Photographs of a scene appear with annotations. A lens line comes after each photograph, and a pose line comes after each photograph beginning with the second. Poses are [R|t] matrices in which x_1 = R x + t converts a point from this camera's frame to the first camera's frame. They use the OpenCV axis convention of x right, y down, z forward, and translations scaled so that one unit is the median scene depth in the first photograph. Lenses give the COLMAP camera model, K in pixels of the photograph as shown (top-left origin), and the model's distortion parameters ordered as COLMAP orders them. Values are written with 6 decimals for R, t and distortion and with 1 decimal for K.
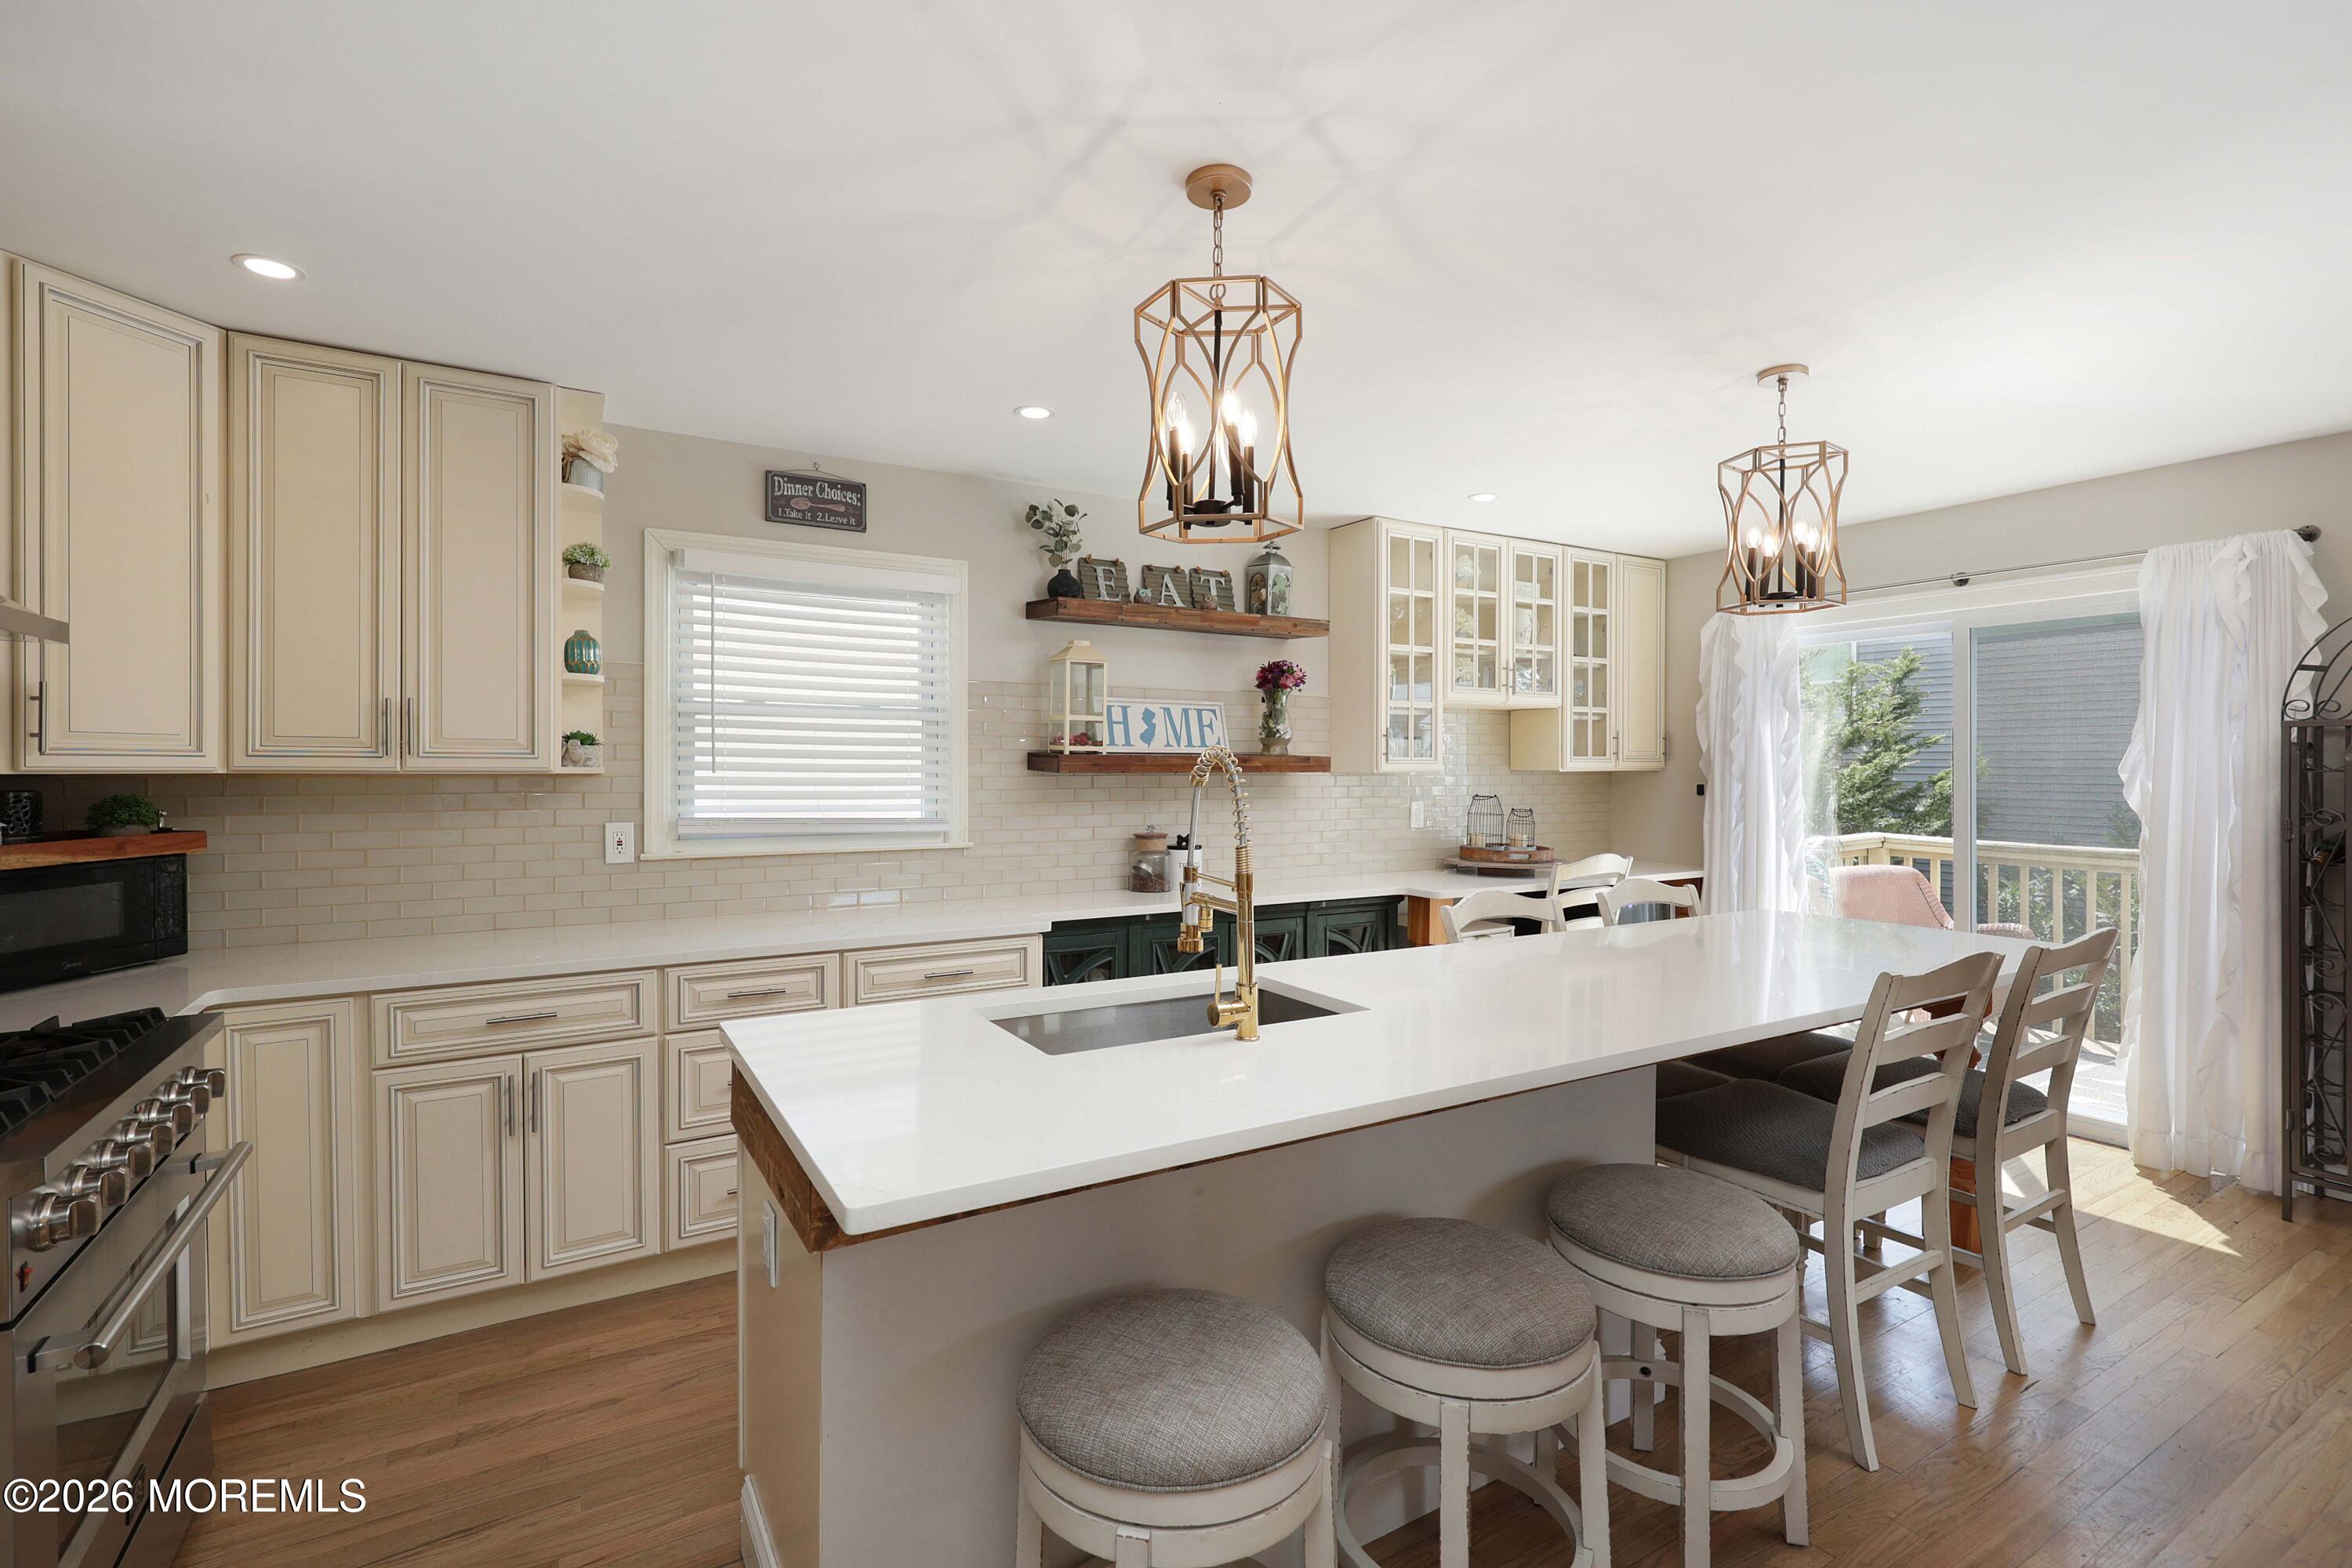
lens RADIAL K [[1070.0, 0, 1176.7], [0, 1070.0, 782.2], [0, 0, 1]] dist [0.005983, -0.000554]
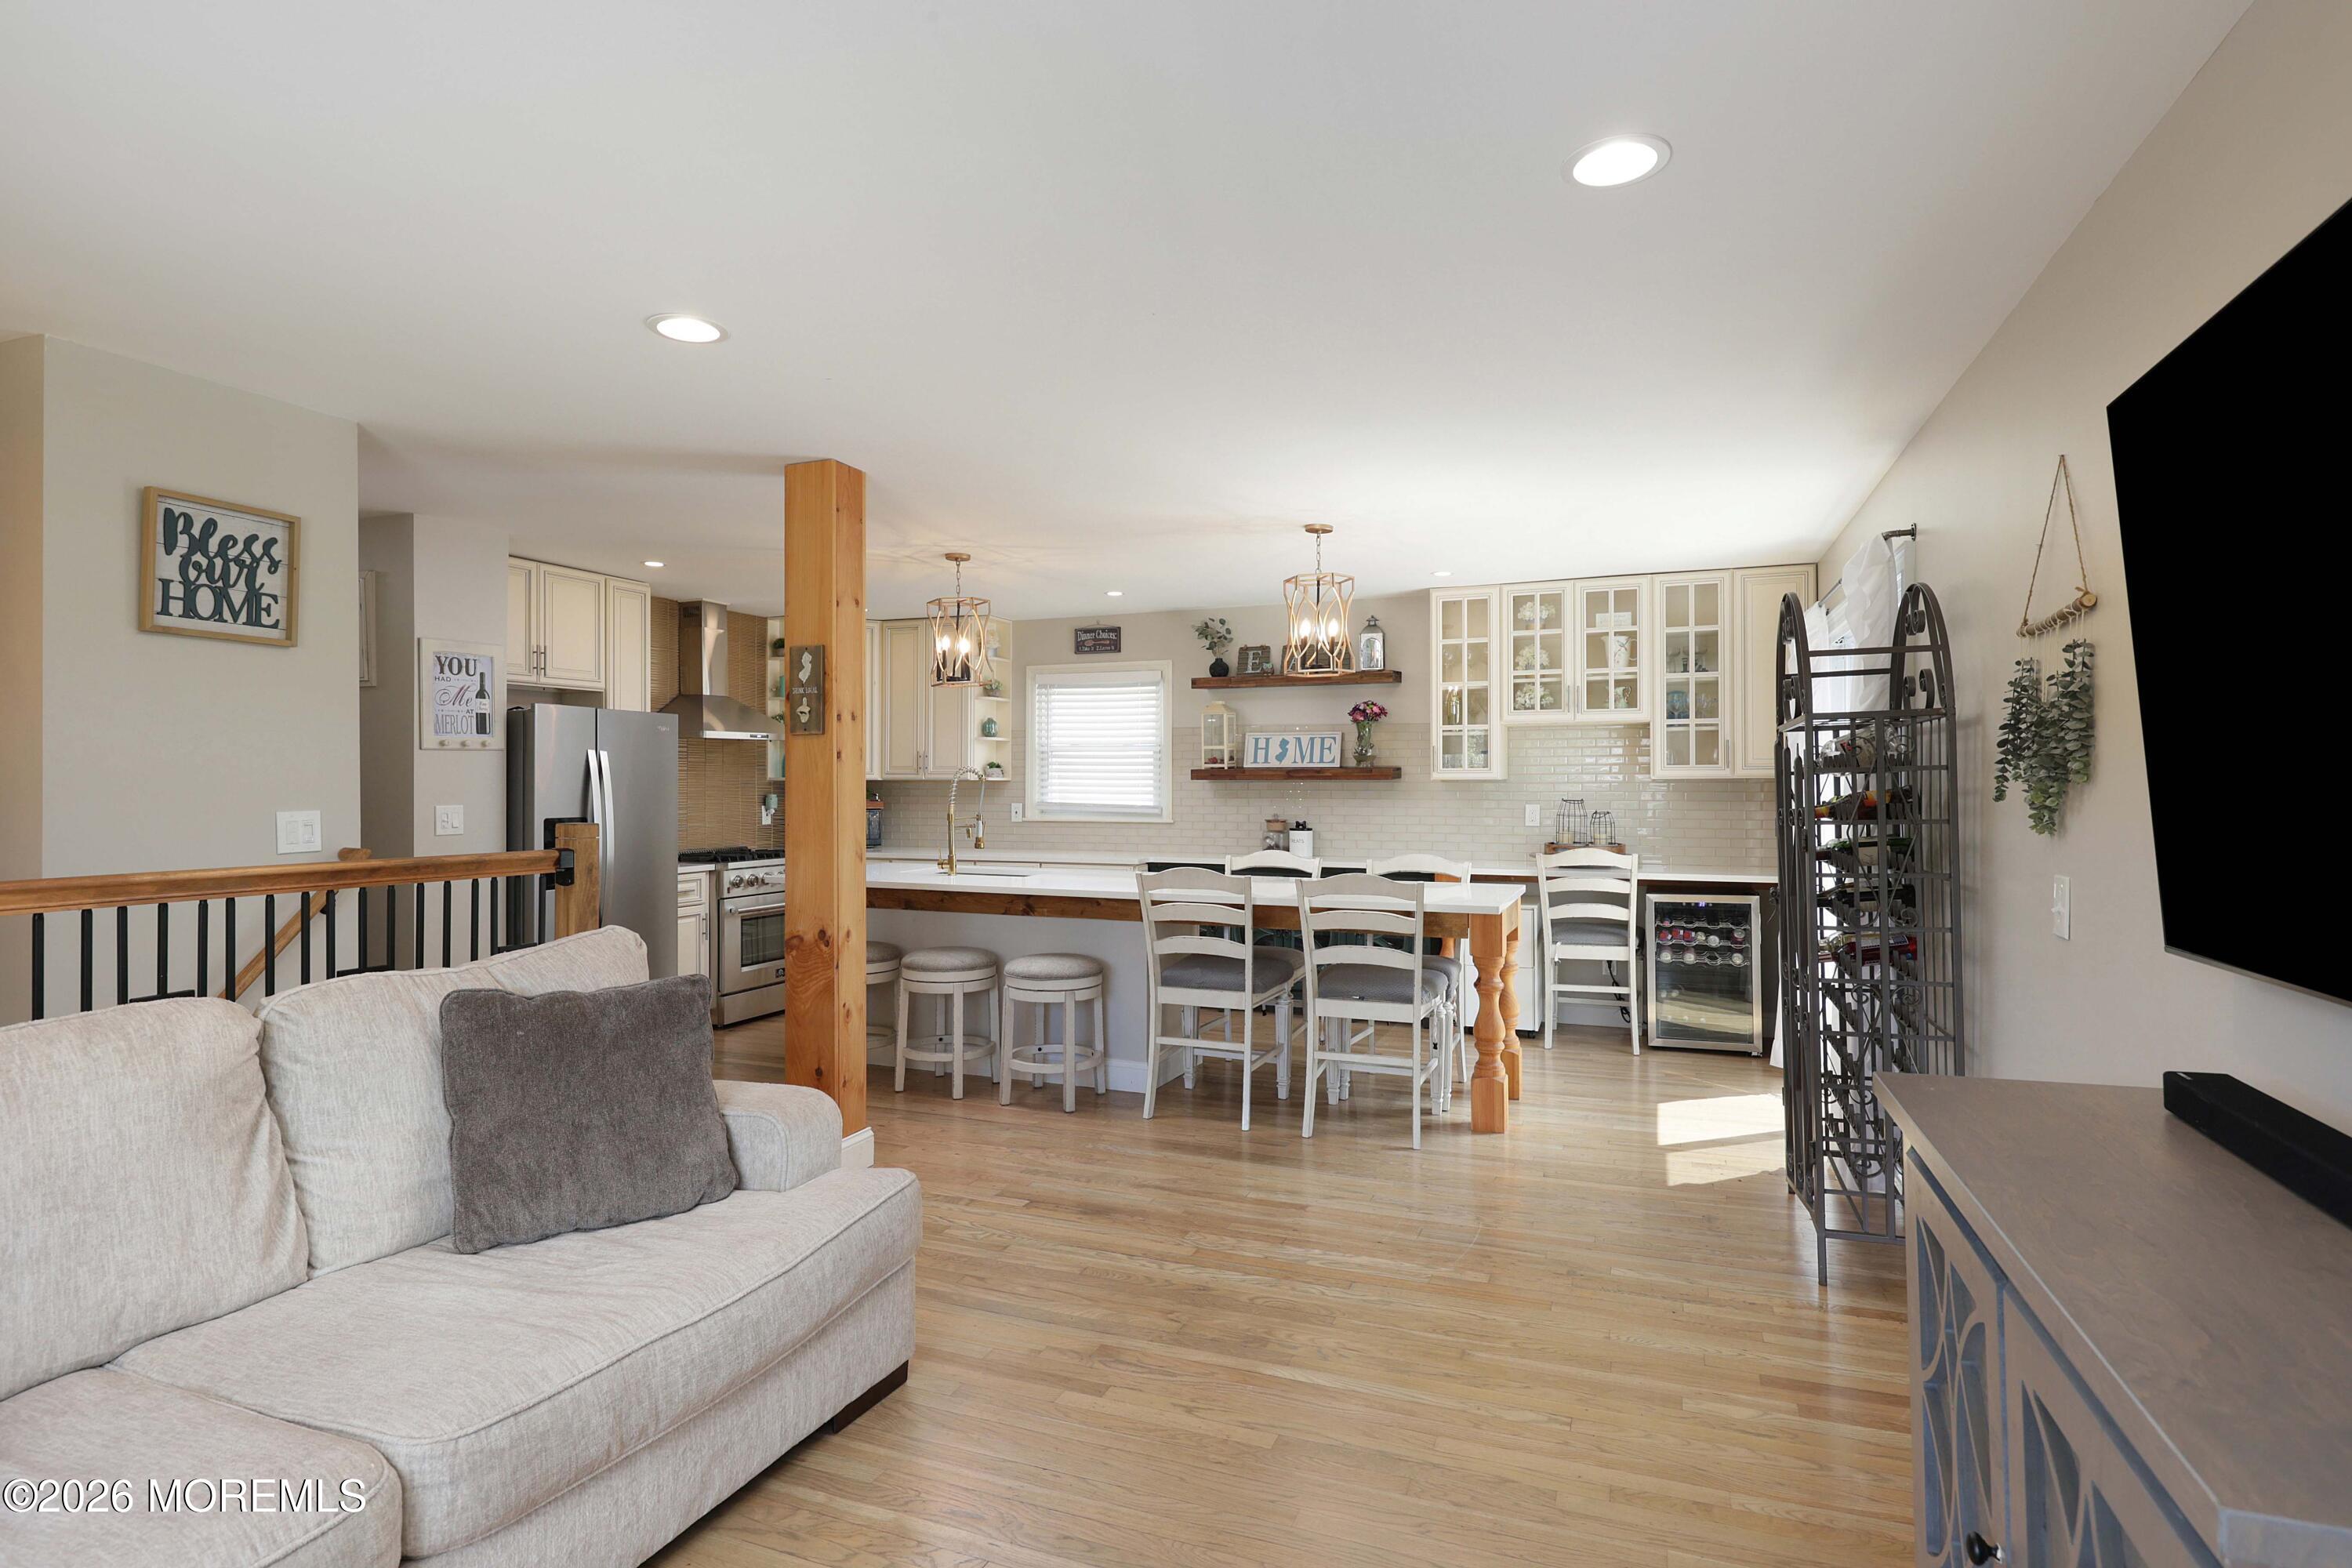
lens RADIAL K [[1179.1, 0, 1162.4], [0, 1179.1, 798.8], [0, 0, 1]] dist [0.003100, -0.001511]
pose [[0.600559, 0.009614, -0.799523, 1.459604], [-0.010459, 0.999937, 0.004169, 0.014831], [0.799512, 0.005858, 0.600621, -0.187468]]
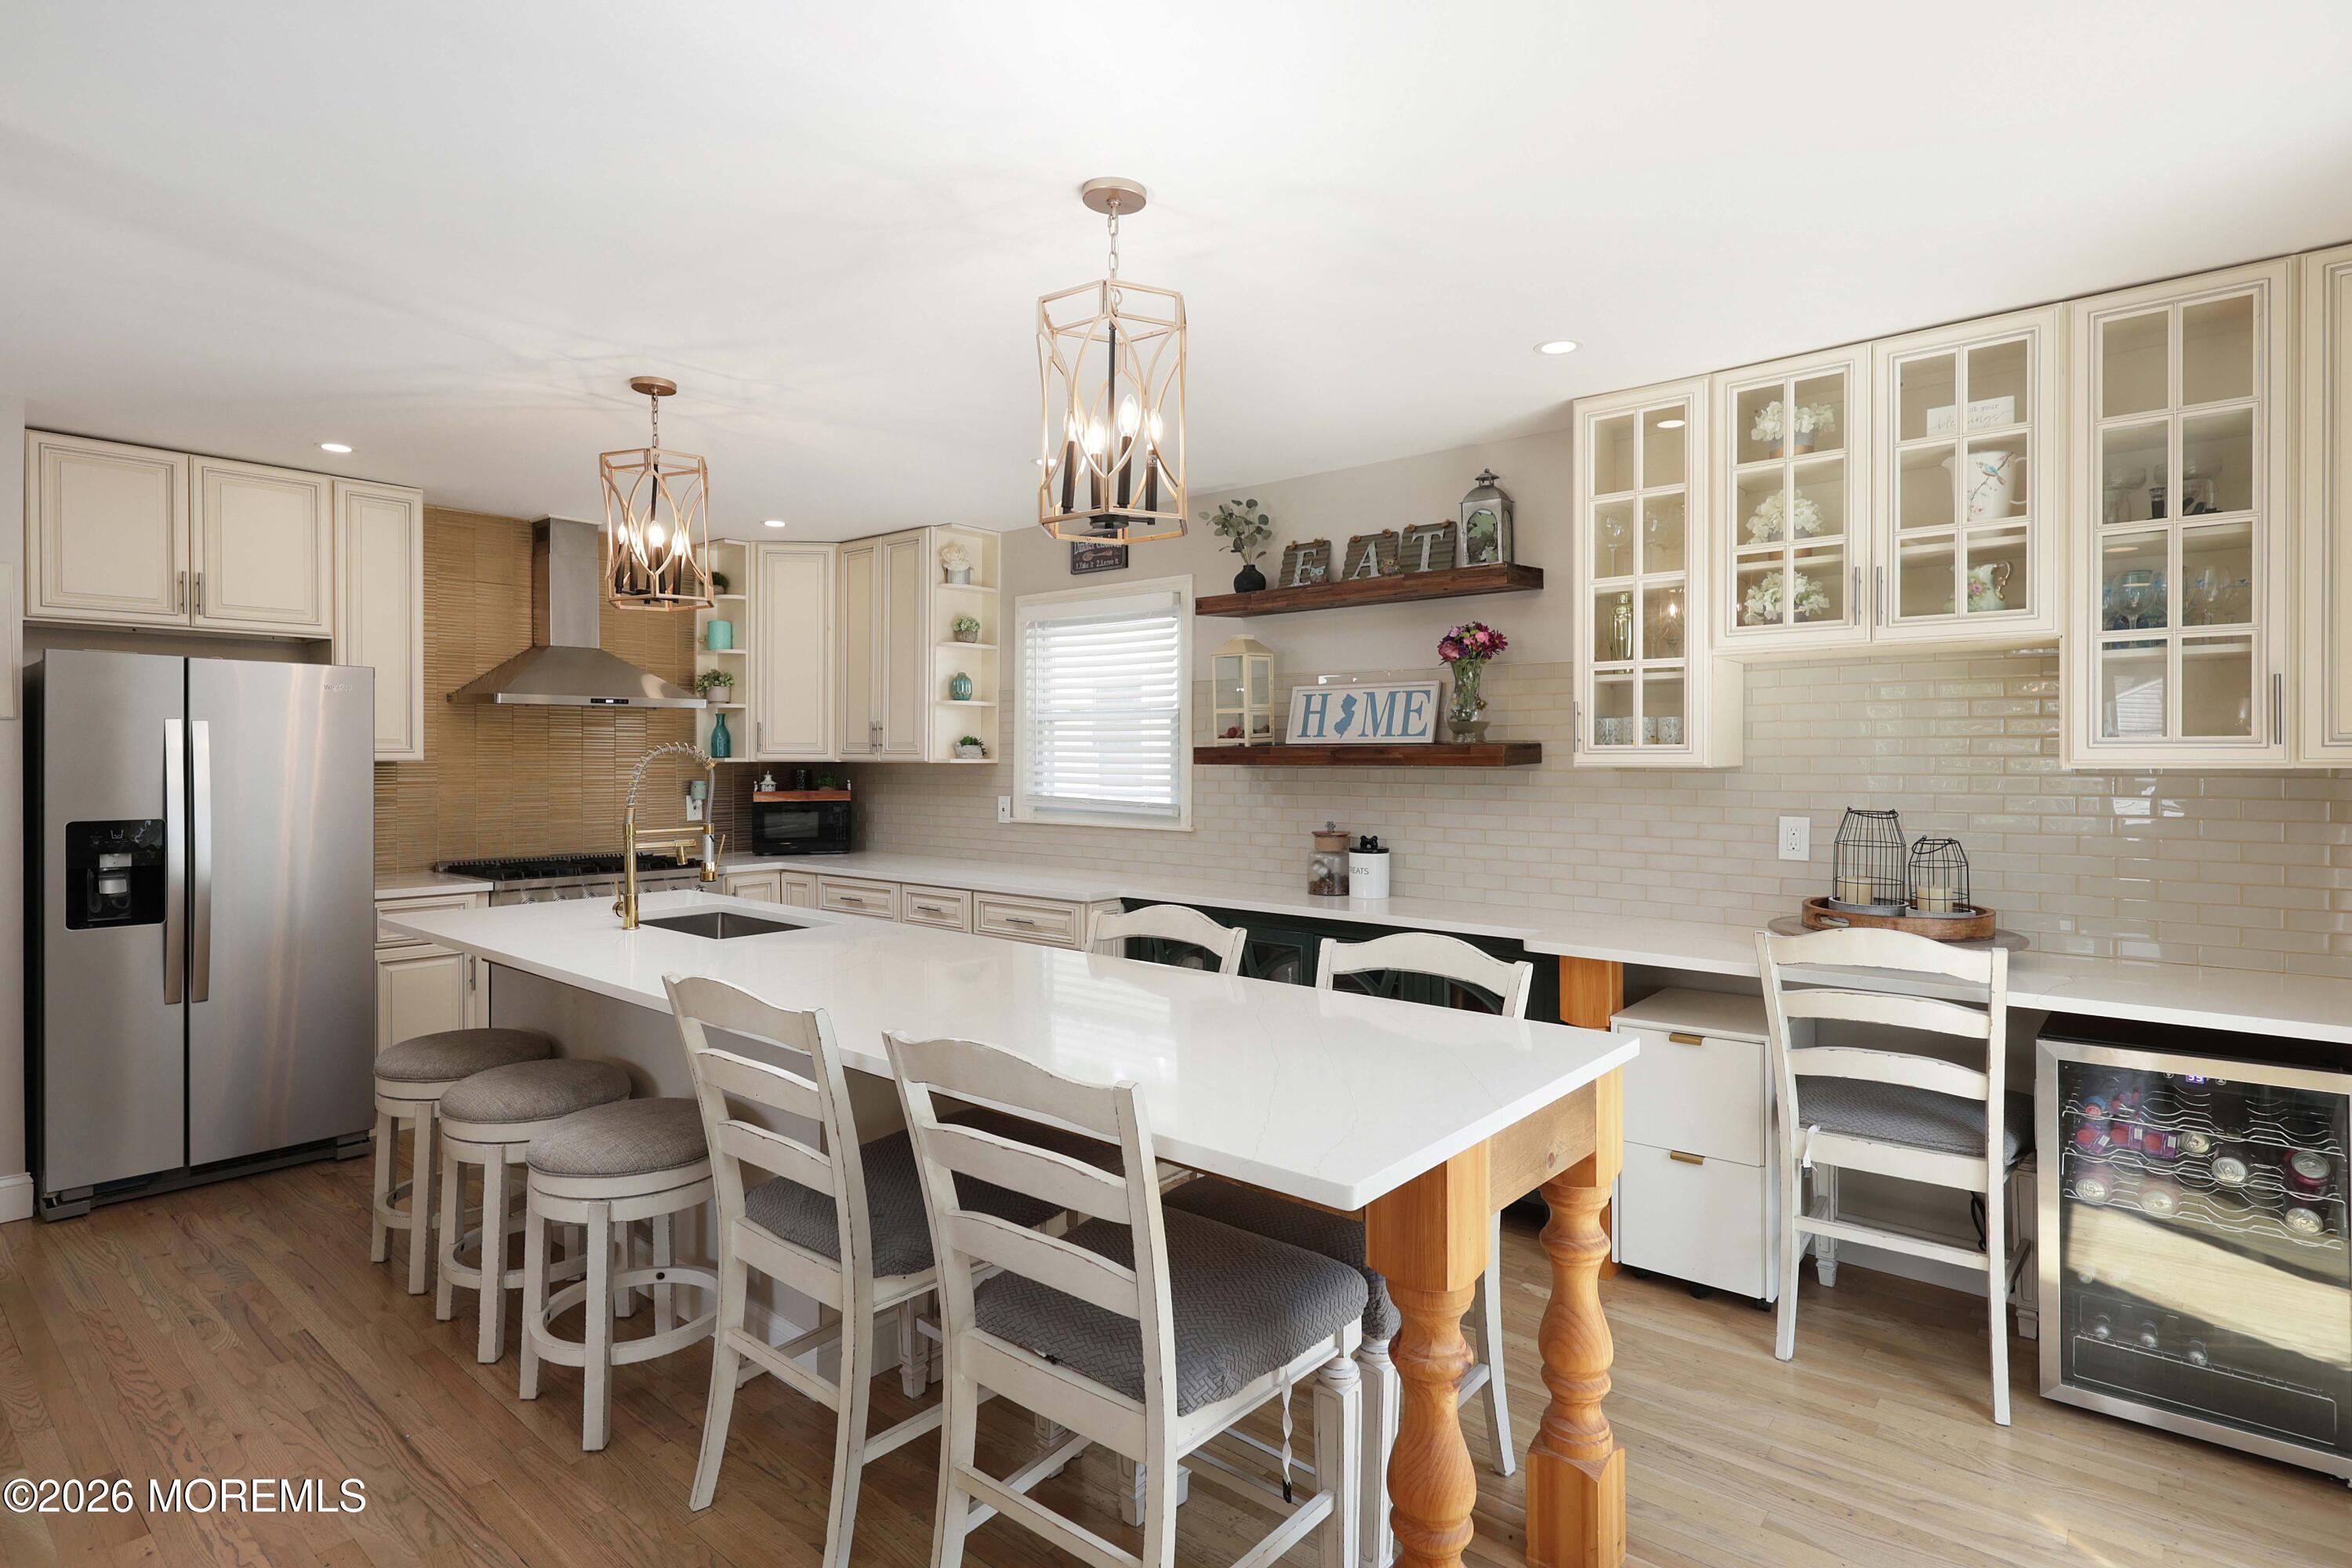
lens RADIAL K [[1179.1, 0, 1165.0], [0, 1179.1, 775.8], [0, 0, 1]] dist [0.003100, -0.001511]
pose [[0.321711, 0.012707, -0.946753, 1.042109], [-0.015643, 0.999845, 0.008104, -0.006958], [0.946709, 0.012203, 0.321860, 0.630529]]
